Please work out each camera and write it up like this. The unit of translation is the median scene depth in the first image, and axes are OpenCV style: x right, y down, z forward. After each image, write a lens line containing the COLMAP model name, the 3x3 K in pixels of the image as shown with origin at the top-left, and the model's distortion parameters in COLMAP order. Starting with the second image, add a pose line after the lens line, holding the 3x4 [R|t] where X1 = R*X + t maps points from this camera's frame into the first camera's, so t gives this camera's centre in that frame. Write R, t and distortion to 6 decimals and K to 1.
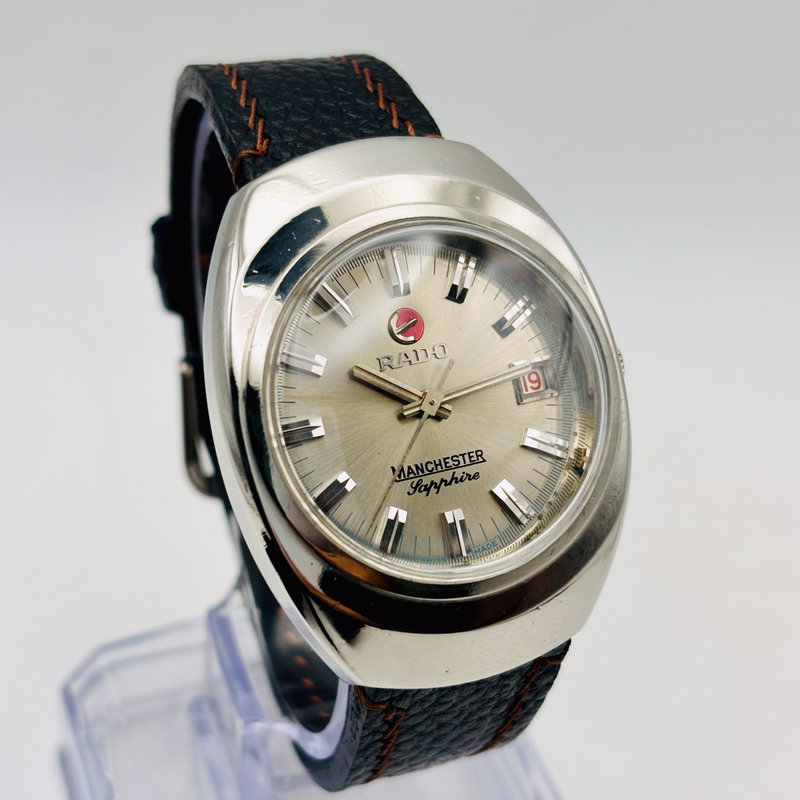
lens RADIAL K [[1726.9, 0, 386.2], [0, 1726.9, 399.9], [0, 0, 1]] dist [0.185704, -0.338375]
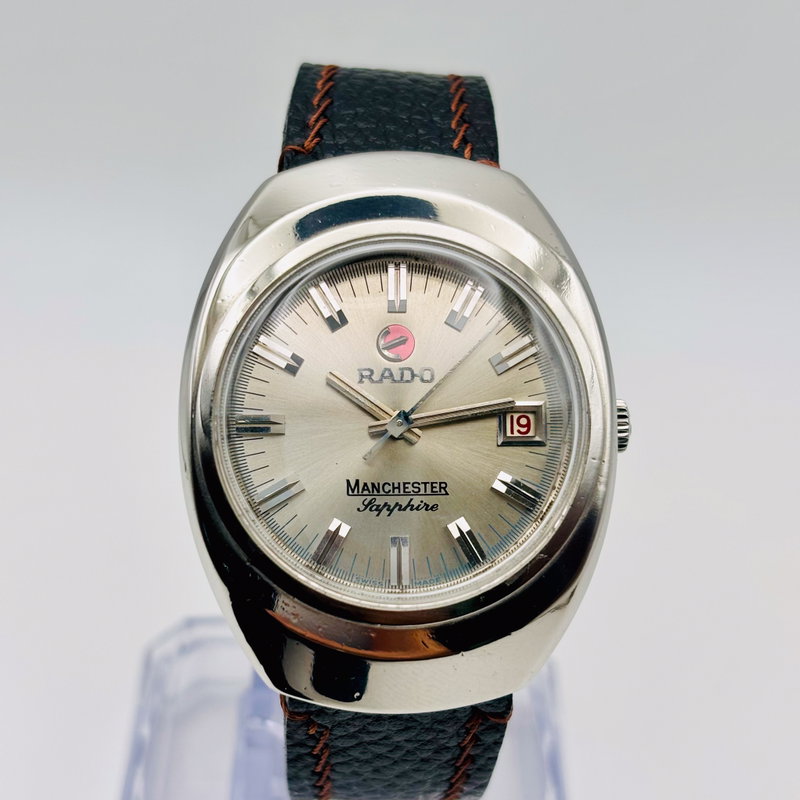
lens RADIAL K [[1726.9, 0, 386.2], [0, 1726.9, 399.9], [0, 0, 1]] dist [0.185704, -0.338375]
pose [[0.941935, 0.188499, -0.277895, 0.285358], [-0.196415, 0.980521, -0.000657, -0.009349], [0.272358, 0.055201, 0.960611, 0.057208]]
